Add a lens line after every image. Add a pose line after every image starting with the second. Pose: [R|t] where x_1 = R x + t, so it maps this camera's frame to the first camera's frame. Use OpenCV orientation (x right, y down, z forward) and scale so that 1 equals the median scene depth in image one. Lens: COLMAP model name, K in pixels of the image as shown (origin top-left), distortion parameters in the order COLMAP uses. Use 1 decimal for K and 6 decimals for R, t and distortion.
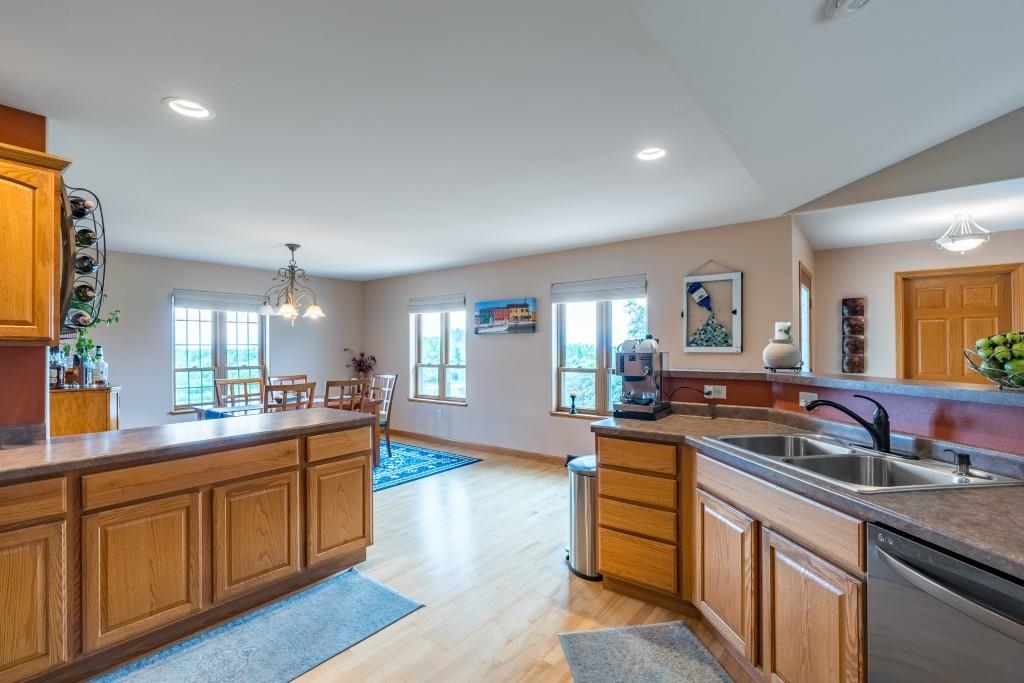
lens RADIAL K [[462.5, 0, 504.2], [0, 462.5, 349.9], [0, 0, 1]] dist [-0.007238, 0.001300]
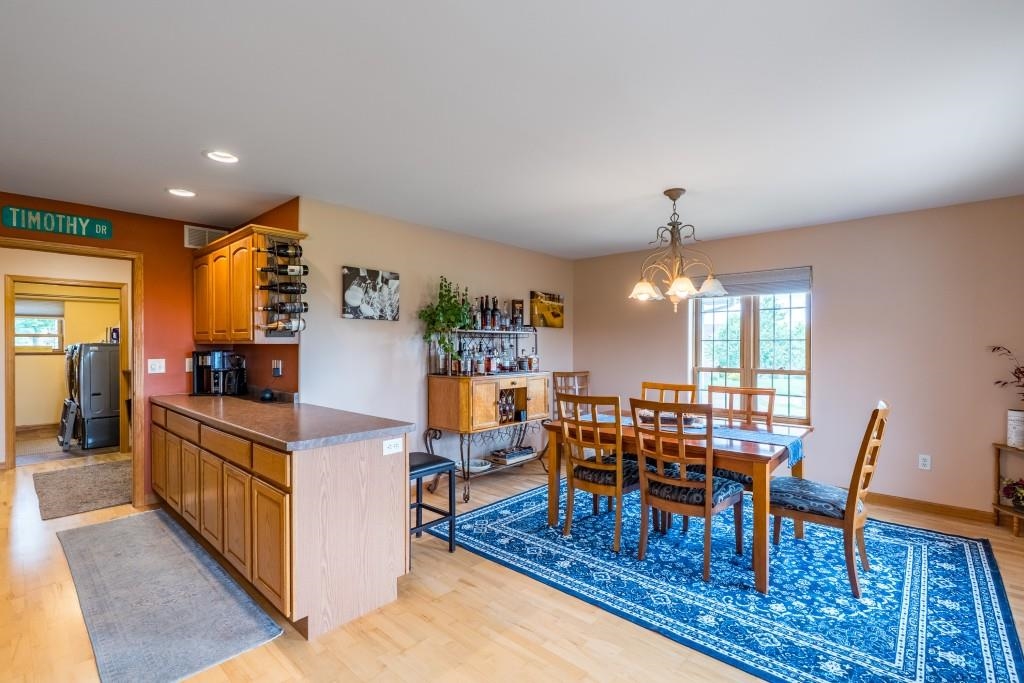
lens RADIAL K [[462.5, 0, 503.1], [0, 462.5, 349.4], [0, 0, 1]] dist [-0.007238, 0.001300]
pose [[-0.076514, 0.012013, -0.996996, 0.184676], [-0.003401, 0.999918, 0.012309, -0.003603], [0.997063, 0.004333, -0.076466, 0.635910]]
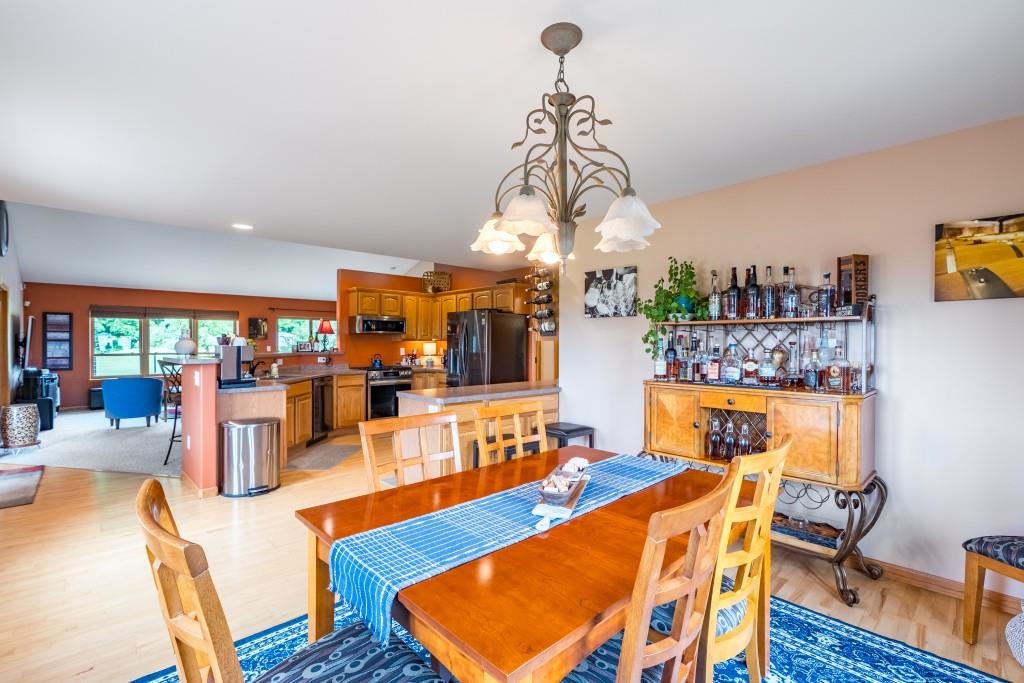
lens RADIAL K [[462.5, 0, 508.8], [0, 462.5, 342.6], [0, 0, 1]] dist [-0.007238, 0.001300]
pose [[-0.990081, 0.000423, 0.140499, -0.380536], [0.000404, 1.000000, -0.000163, 0.000111], [-0.140499, -0.000105, -0.990081, 1.075098]]
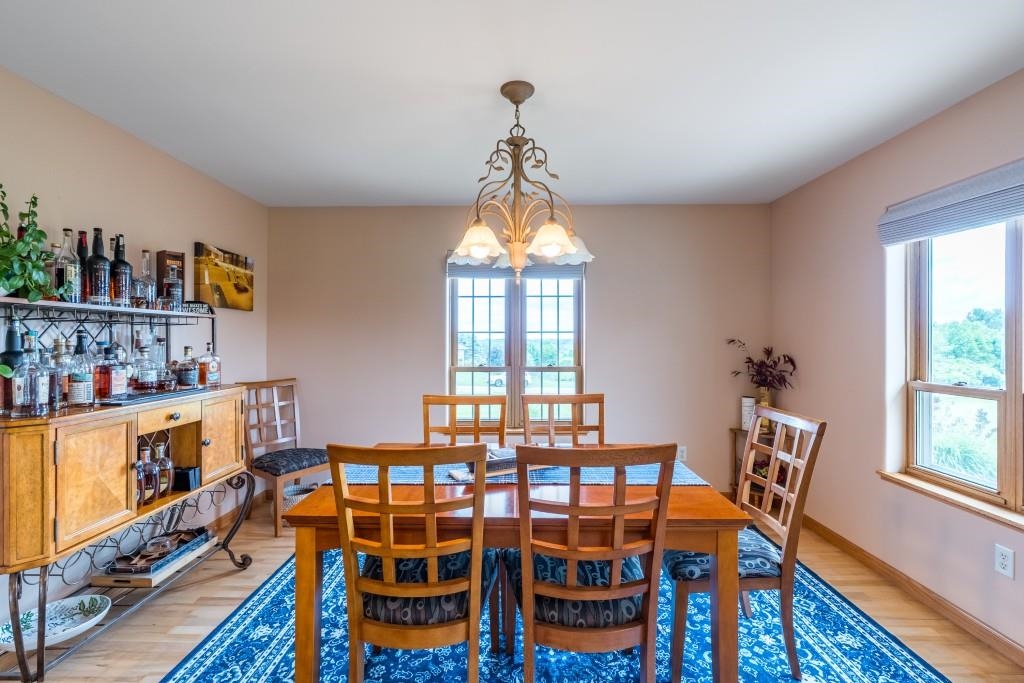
lens RADIAL K [[462.5, 0, 510.8], [0, 462.5, 338.8], [0, 0, 1]] dist [-0.007238, 0.001300]
pose [[0.609617, 0.001682, -0.792694, -0.104114], [-0.003757, 0.999993, -0.000768, -0.001579], [0.792687, 0.003446, 0.609619, 0.587879]]
